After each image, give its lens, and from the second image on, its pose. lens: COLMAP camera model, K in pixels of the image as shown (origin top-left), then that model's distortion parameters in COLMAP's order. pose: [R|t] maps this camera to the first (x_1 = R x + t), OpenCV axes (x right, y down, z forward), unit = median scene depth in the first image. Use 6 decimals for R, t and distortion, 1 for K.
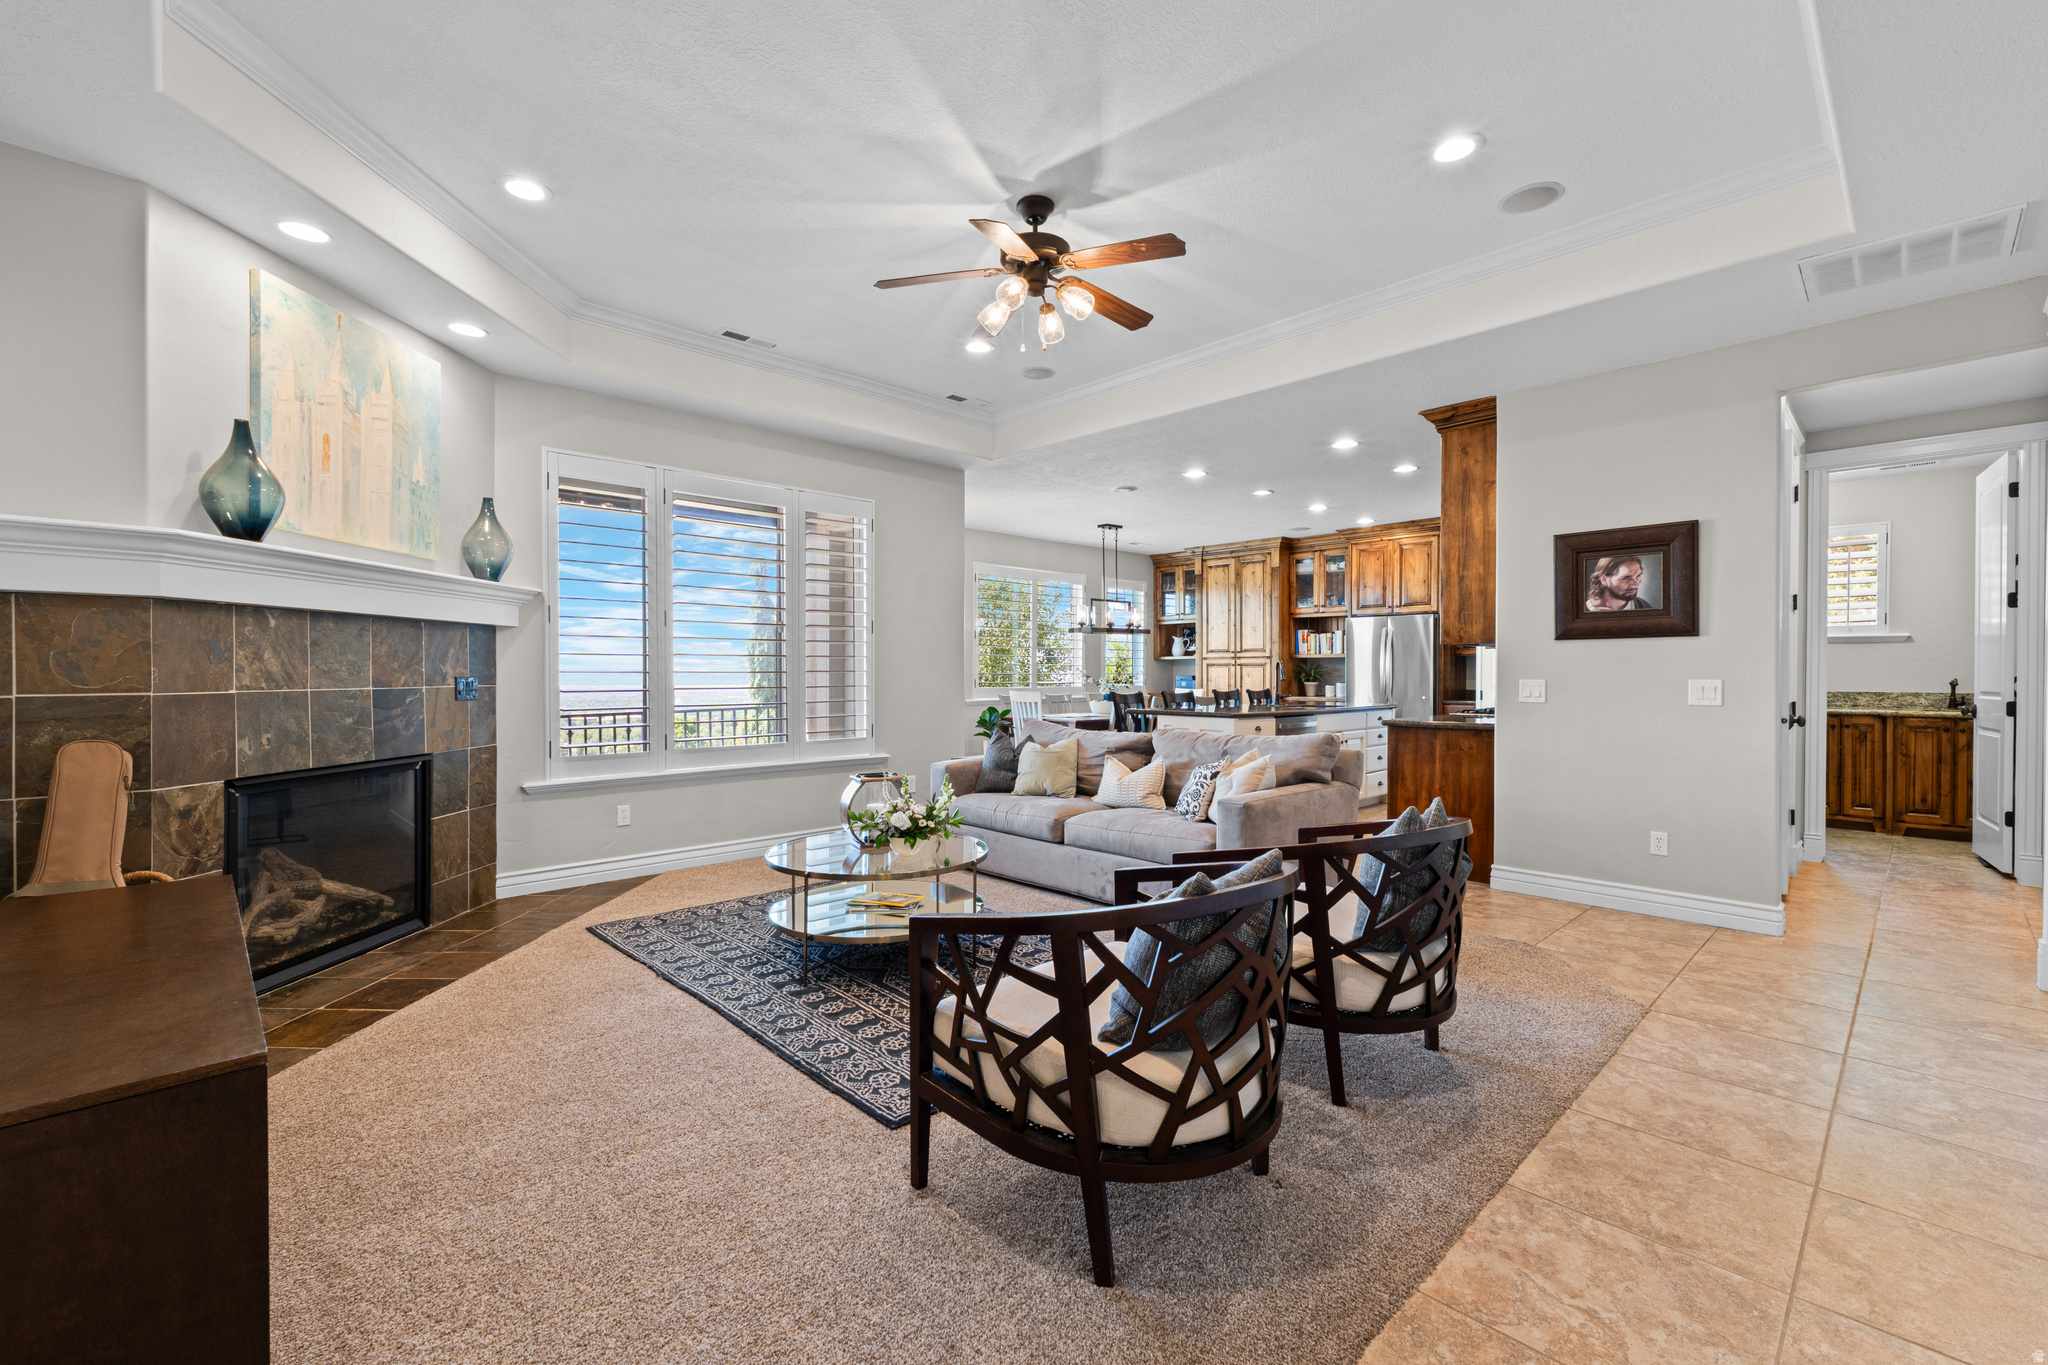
lens RADIAL K [[860.8, 0, 1018.4], [0, 860.8, 674.2], [0, 0, 1]] dist [0.003145, 0.000055]
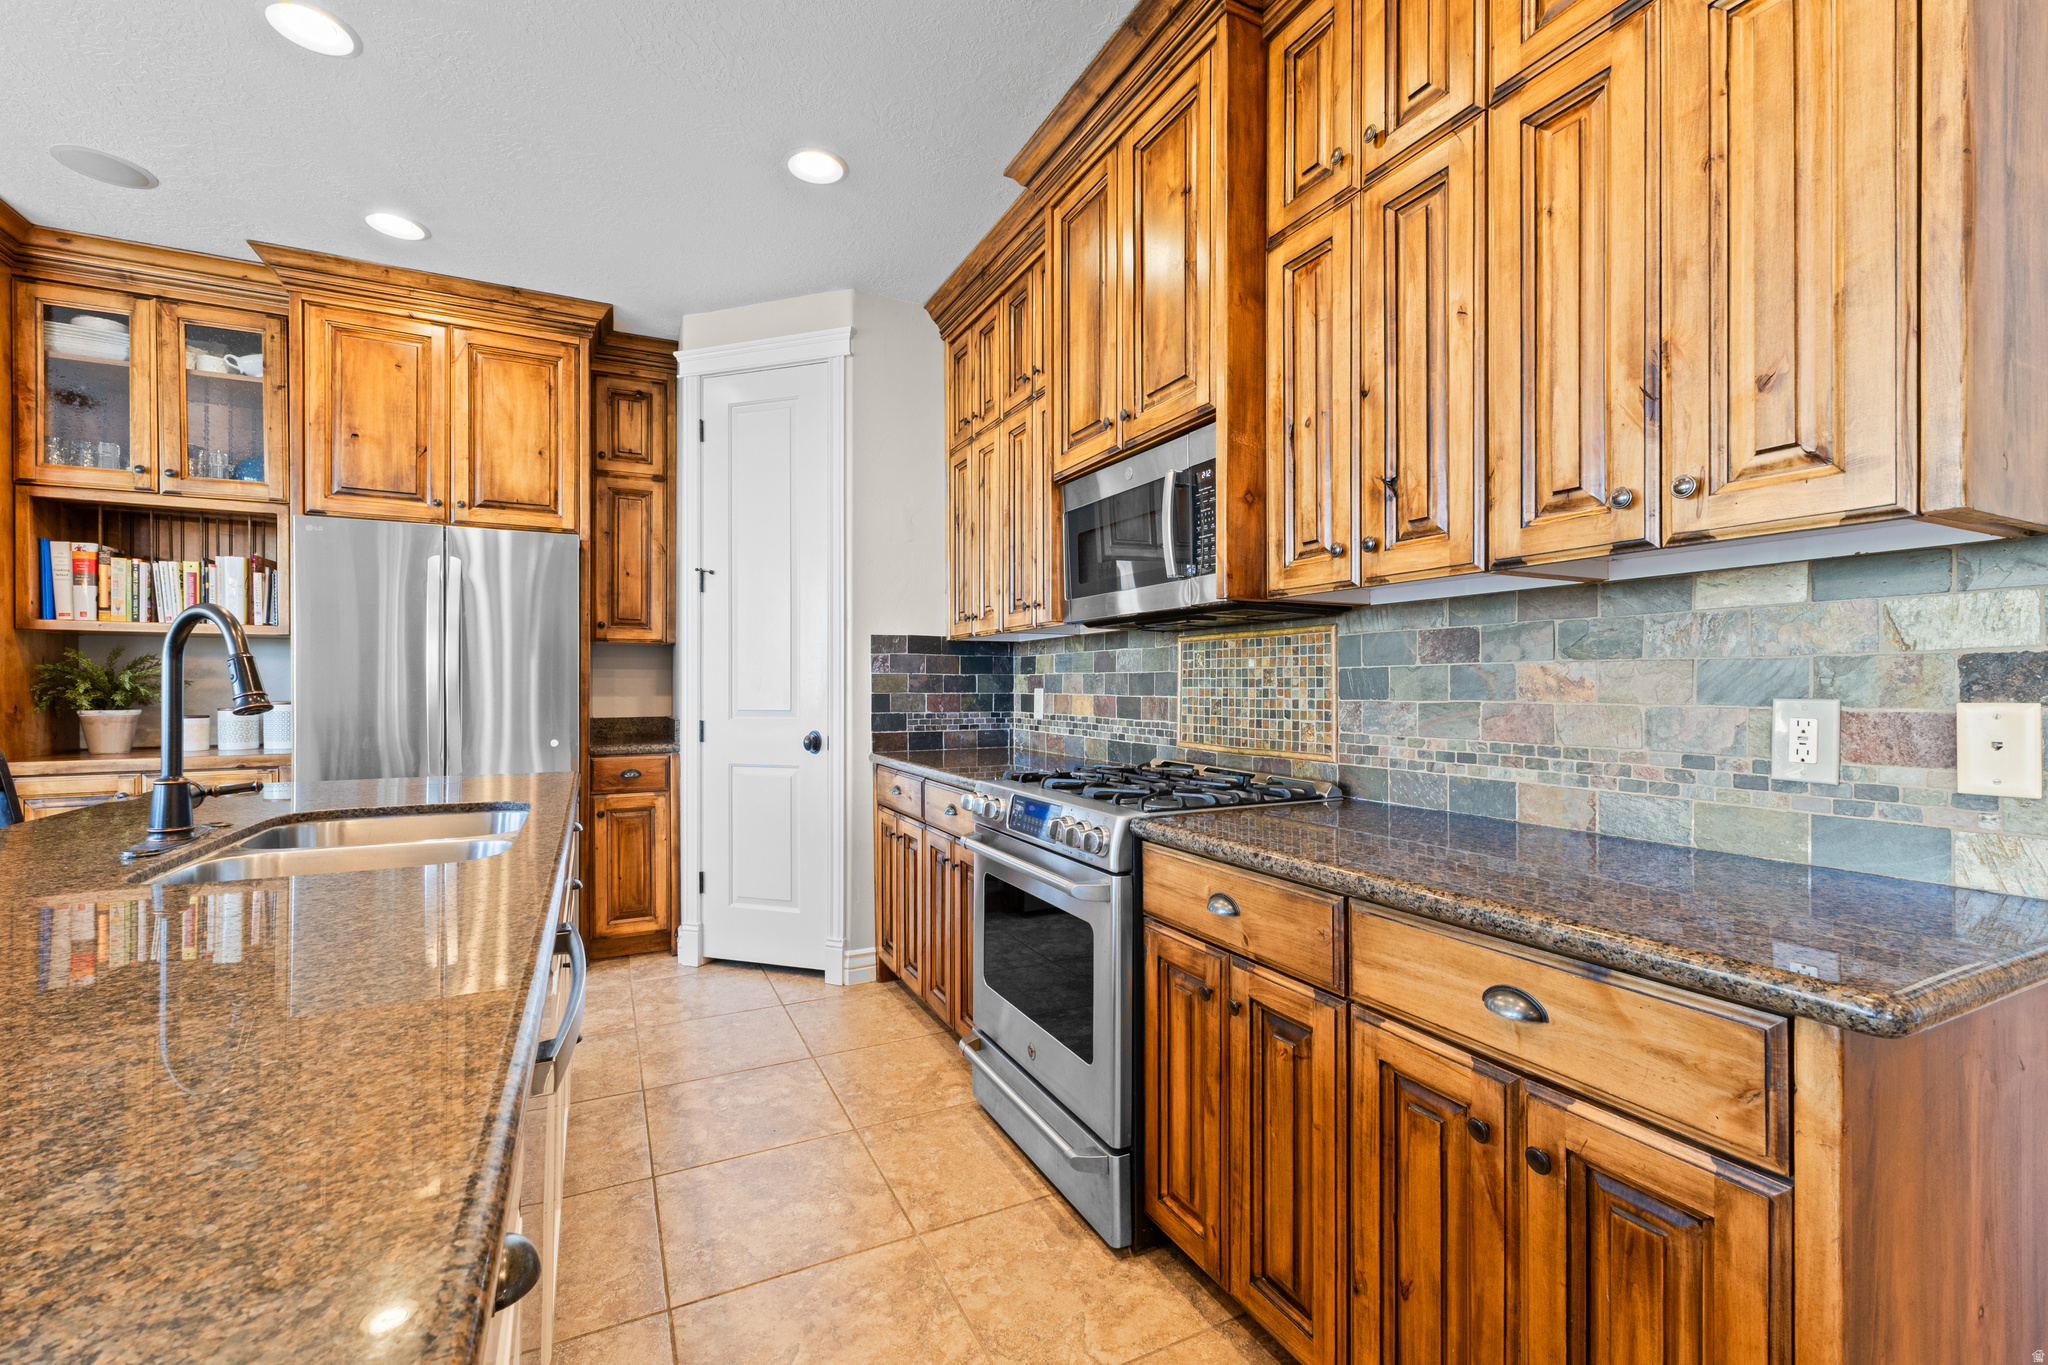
lens RADIAL K [[859.2, 0, 1036.0], [0, 859.2, 684.2], [0, 0, 1]] dist [0.007331, -0.000398]
pose [[0.296039, -0.001639, 0.955175, 0.260290], [0.002906, 0.999995, 0.000815, 0.001085], [-0.955172, 0.002534, 0.296042, 1.111743]]
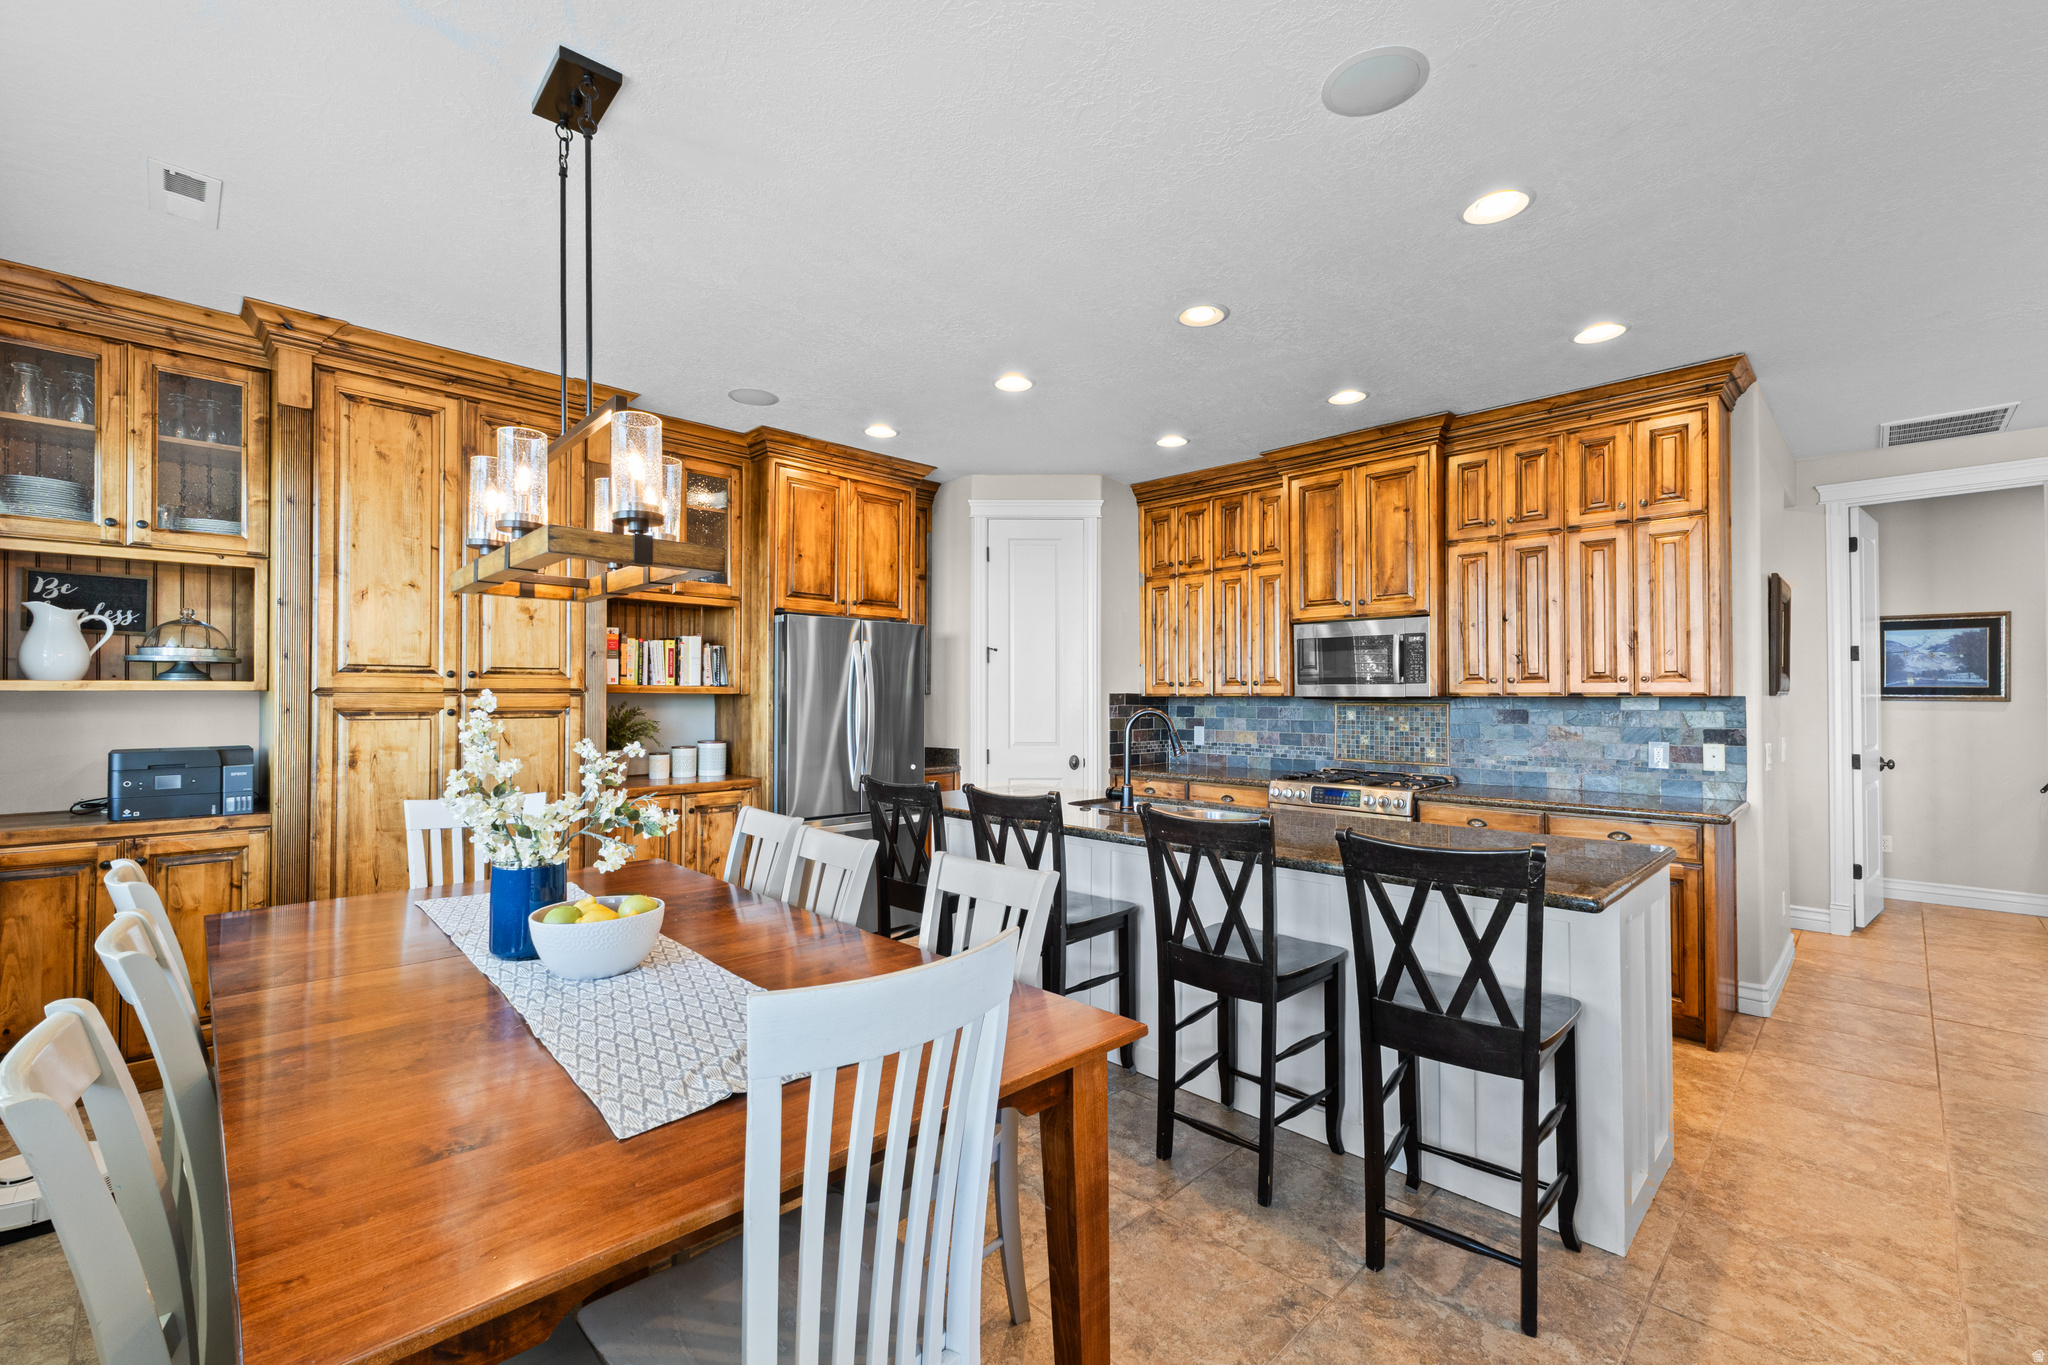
lens RADIAL K [[808.2, 0, 1075.8], [0, 808.2, 688.9], [0, 0, 1]] dist [0.009098, 0.000183]
pose [[-0.026002, 0.011767, 0.999593, -0.136456], [-0.000258, 0.999931, -0.011778, -0.031470], [-0.999662, -0.000564, -0.025997, 1.502361]]
